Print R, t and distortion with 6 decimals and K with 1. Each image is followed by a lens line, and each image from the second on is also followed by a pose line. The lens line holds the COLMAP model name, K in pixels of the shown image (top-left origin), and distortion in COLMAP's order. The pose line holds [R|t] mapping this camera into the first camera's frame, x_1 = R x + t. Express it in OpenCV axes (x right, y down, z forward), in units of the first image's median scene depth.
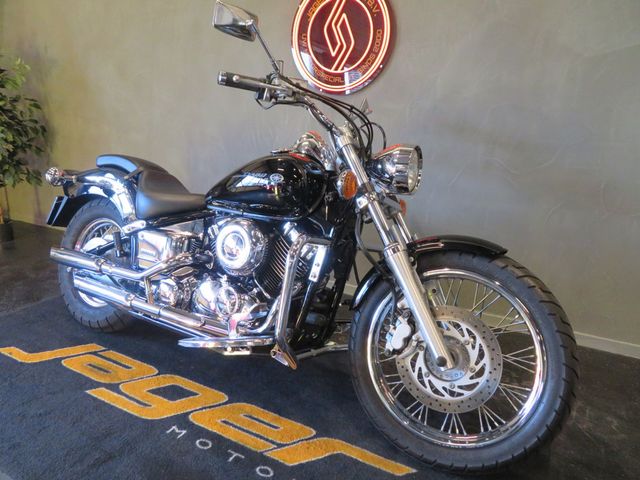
lens RADIAL K [[472.1, 0, 318.5], [0, 472.1, 242.9], [0, 0, 1]] dist [-0.004709, 0.001733]
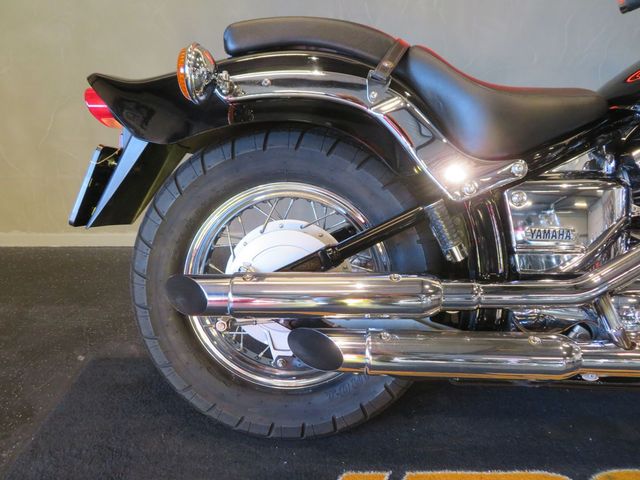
lens RADIAL K [[464.7, 0, 316.2], [0, 464.7, 243.4], [0, 0, 1]] dist [-0.003000, 0.003545]
pose [[0.870390, -0.214037, 0.443407, -0.858514], [0.158781, 0.974475, 0.158708, -0.083201], [-0.466058, -0.067733, 0.882157, 0.868540]]
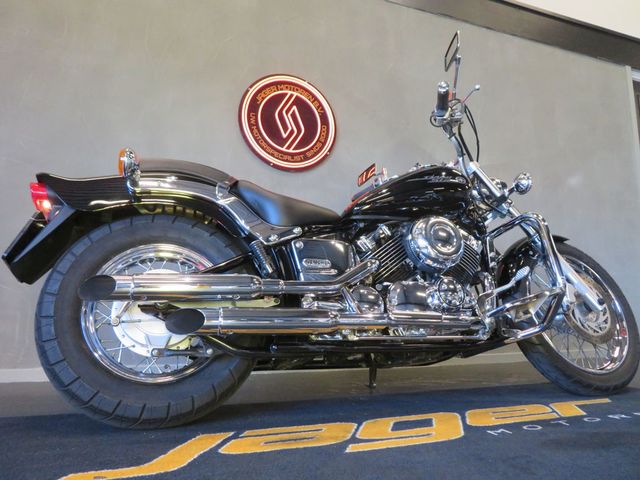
lens RADIAL K [[460.9, 0, 325.7], [0, 460.9, 240.9], [0, 0, 1]] dist [-0.003477, -0.002796]
pose [[0.619841, 0.097506, 0.778646, -1.128028], [0.216651, 0.932422, -0.289227, 0.249121], [-0.754228, 0.347969, 0.556829, 0.648965]]
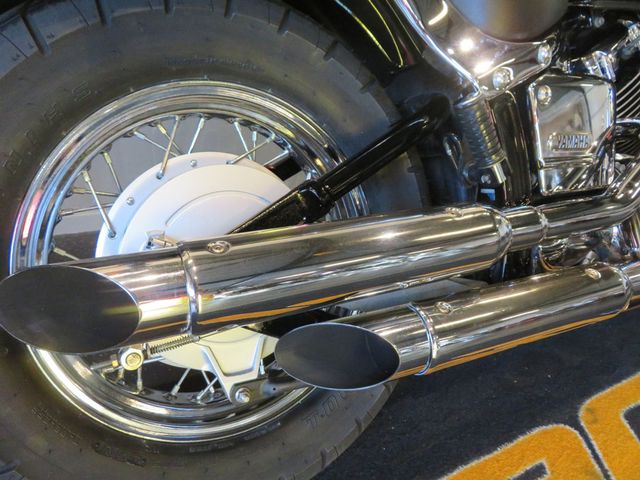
lens RADIAL K [[460.9, 0, 325.7], [0, 460.9, 240.9], [0, 0, 1]] dist [-0.003477, -0.002796]
pose [[0.512189, -0.324919, 0.795041, -0.868103], [0.177620, 0.945740, 0.272079, -0.039485], [-0.840305, 0.001859, 0.542110, 1.147285]]
